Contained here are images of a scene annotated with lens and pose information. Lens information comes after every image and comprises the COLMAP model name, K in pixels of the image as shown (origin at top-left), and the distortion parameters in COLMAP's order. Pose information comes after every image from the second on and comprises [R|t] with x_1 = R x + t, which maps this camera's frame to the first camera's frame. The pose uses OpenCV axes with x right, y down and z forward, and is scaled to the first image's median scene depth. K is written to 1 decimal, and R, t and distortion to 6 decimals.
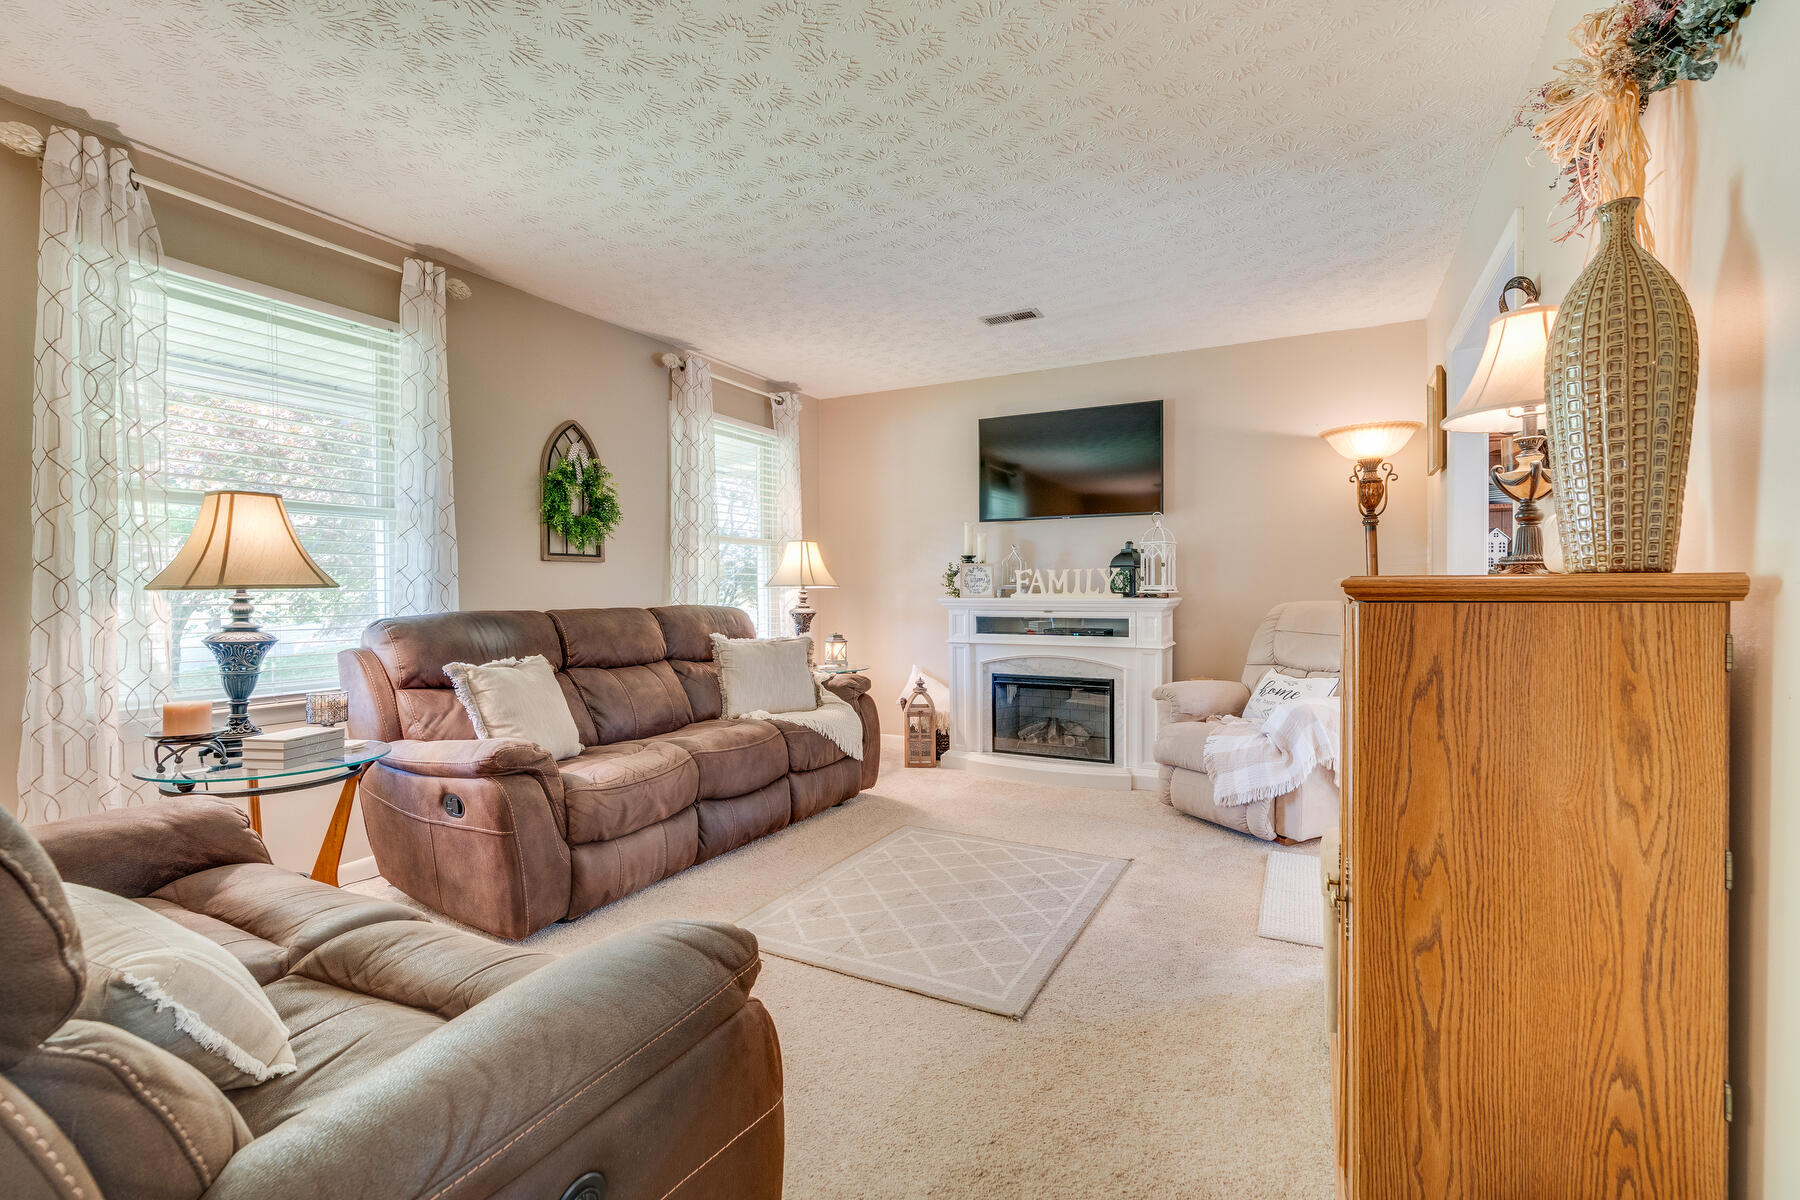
lens RADIAL K [[816.9, 0, 912.5], [0, 816.9, 601.7], [0, 0, 1]] dist [-0.000638, 0.000206]
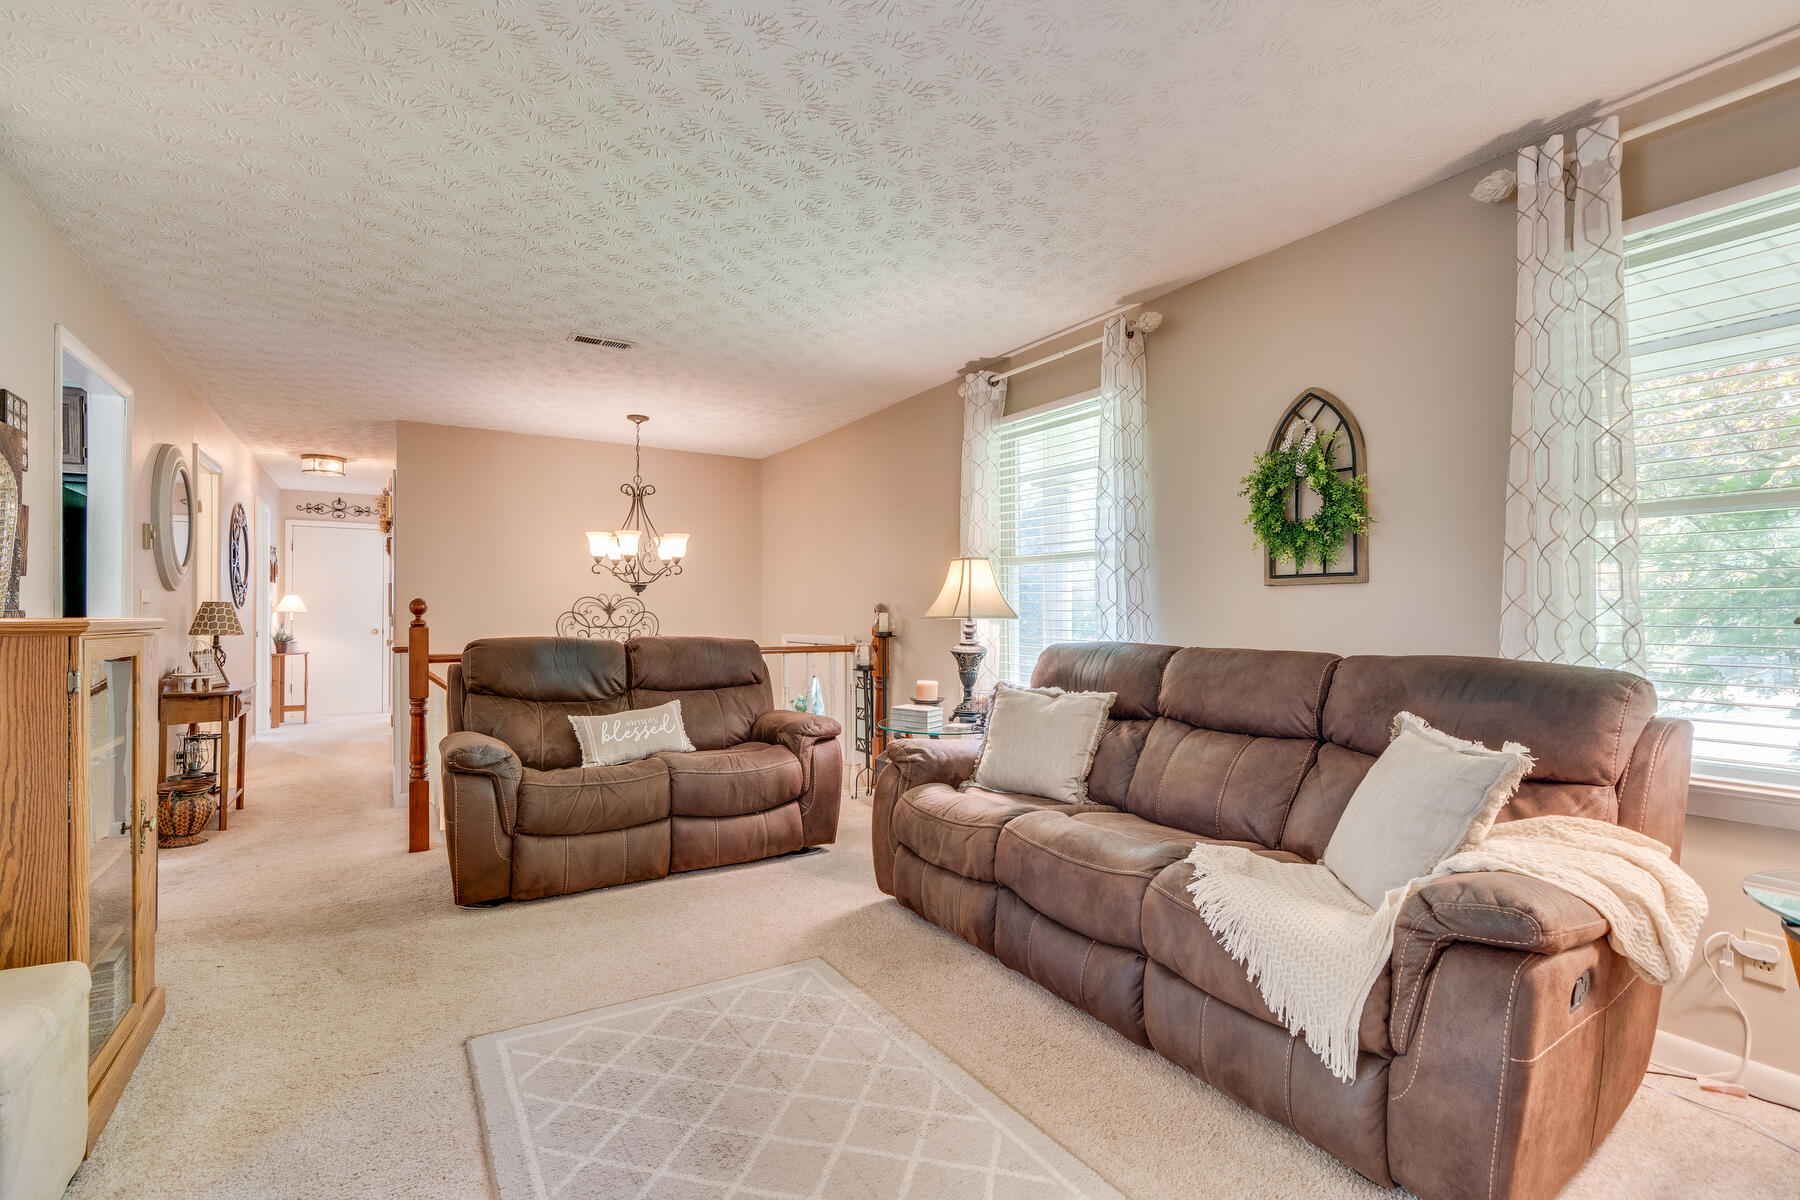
lens RADIAL K [[816.9, 0, 912.5], [0, 816.9, 601.7], [0, 0, 1]] dist [-0.000638, 0.000206]
pose [[-0.525779, -0.003072, -0.850615, 0.507908], [-0.006924, 0.999976, 0.000669, -0.041302], [0.850593, 0.006241, -0.525788, 1.423645]]
